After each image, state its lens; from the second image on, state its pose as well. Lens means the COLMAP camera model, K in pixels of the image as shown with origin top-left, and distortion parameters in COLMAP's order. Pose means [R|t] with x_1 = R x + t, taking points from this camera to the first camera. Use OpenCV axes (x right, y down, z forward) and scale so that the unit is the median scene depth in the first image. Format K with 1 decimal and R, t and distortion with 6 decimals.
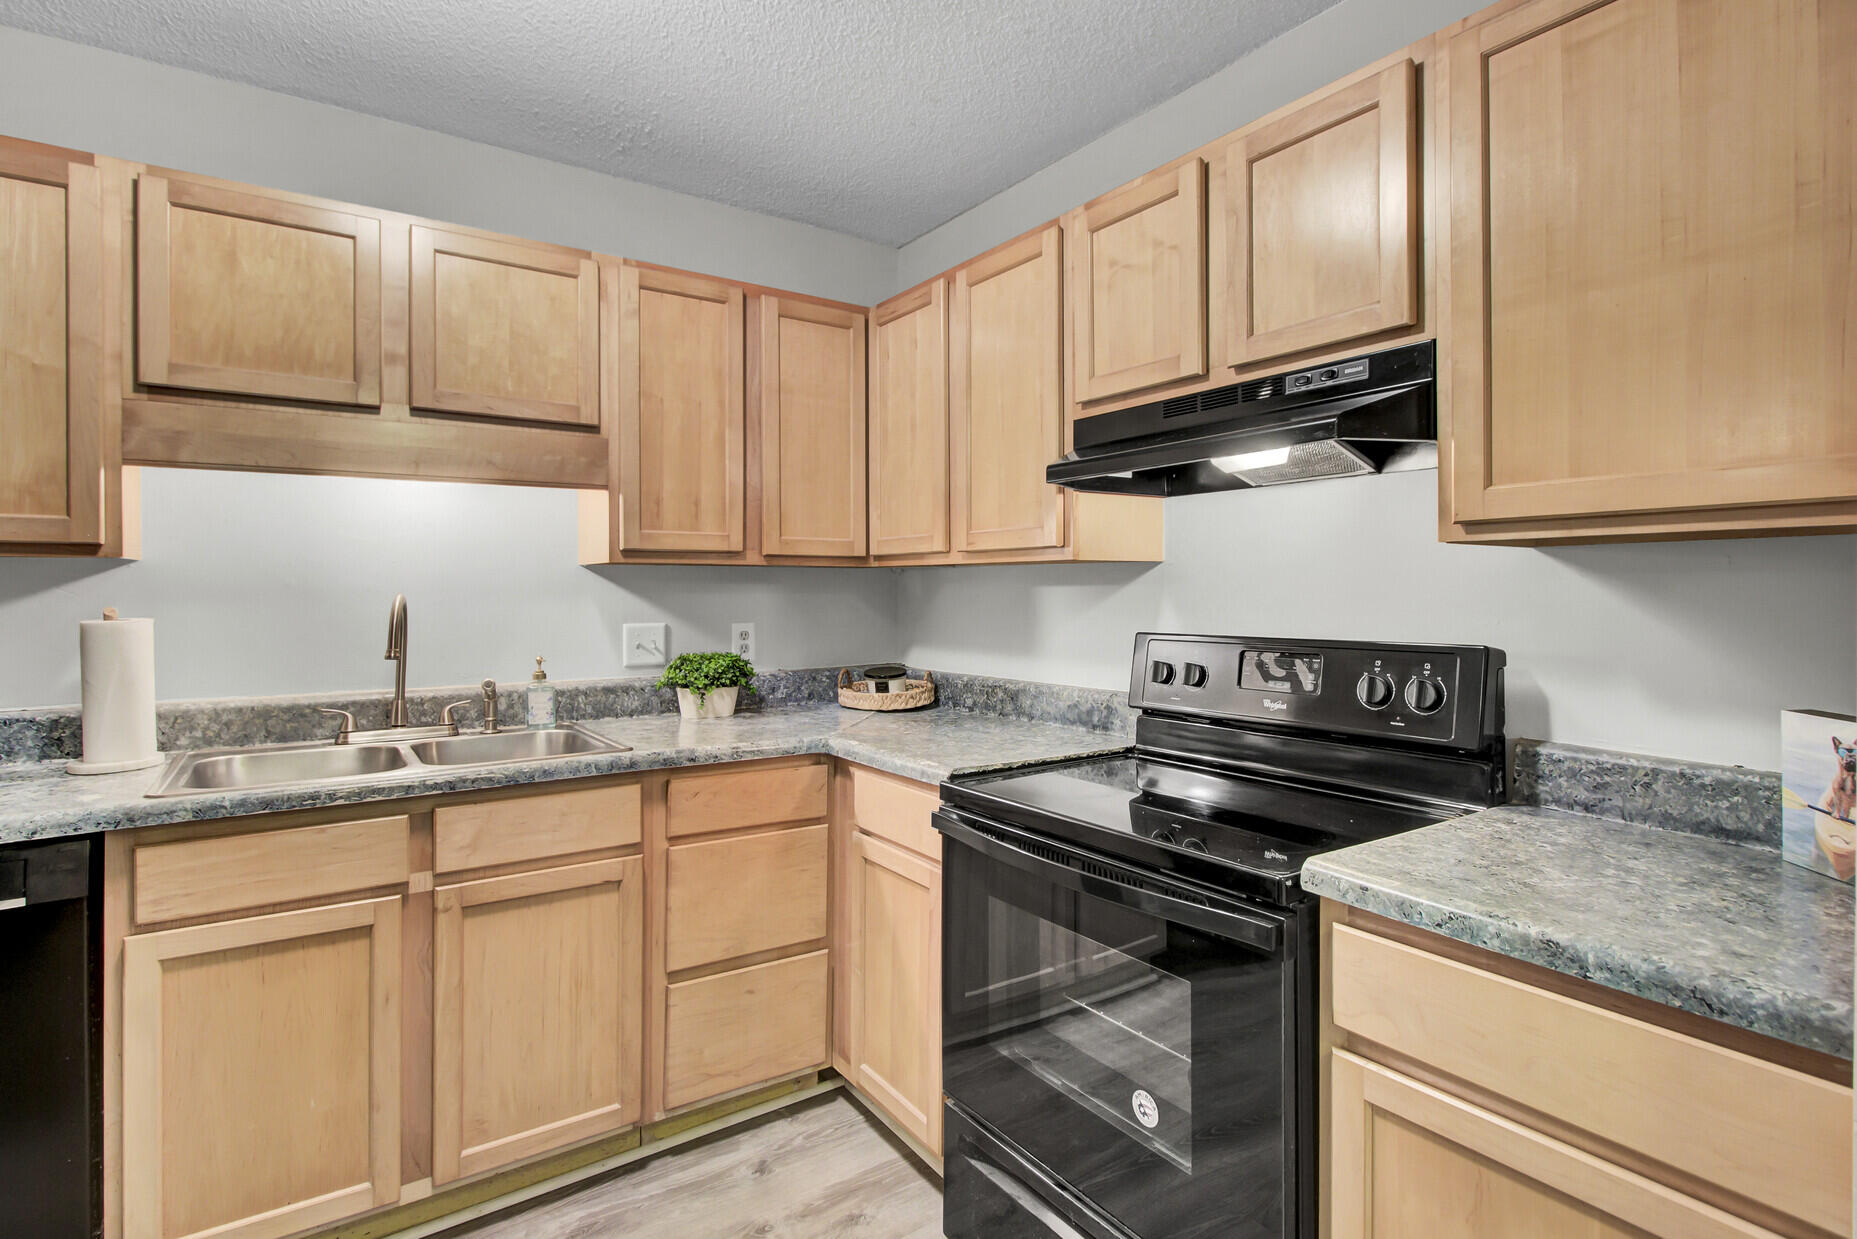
lens RADIAL K [[914.1, 0, 924.2], [0, 914.1, 583.7], [0, 0, 1]] dist [0.013166, 0.000884]
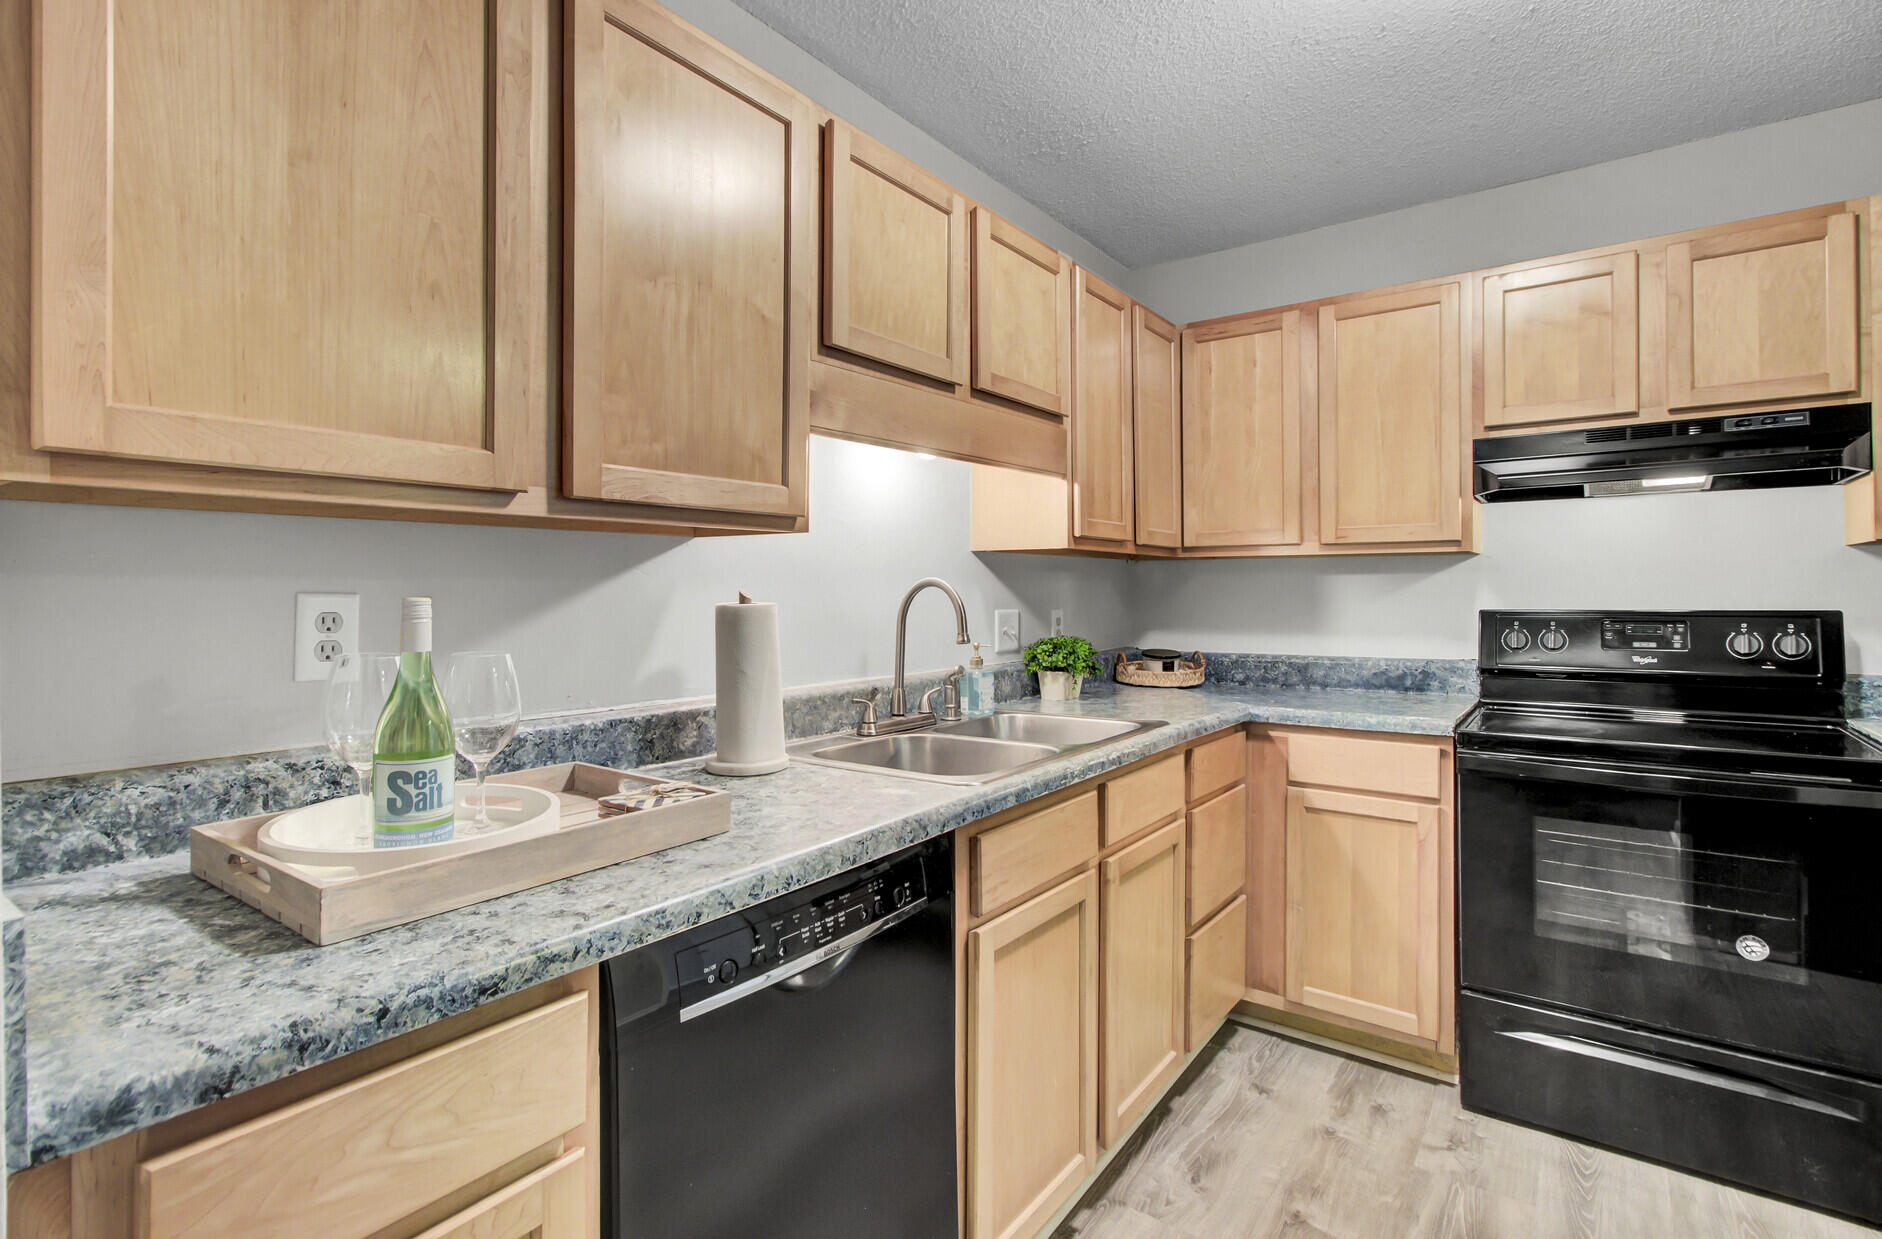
lens RADIAL K [[886.4, 0, 944.6], [0, 886.4, 581.1], [0, 0, 1]] dist [-0.002926, 0.010562]
pose [[0.936945, 0.001938, 0.349472, -0.925996], [-0.000108, 0.999986, -0.005254, 0.020580], [-0.349478, 0.004885, 0.936932, 0.116954]]
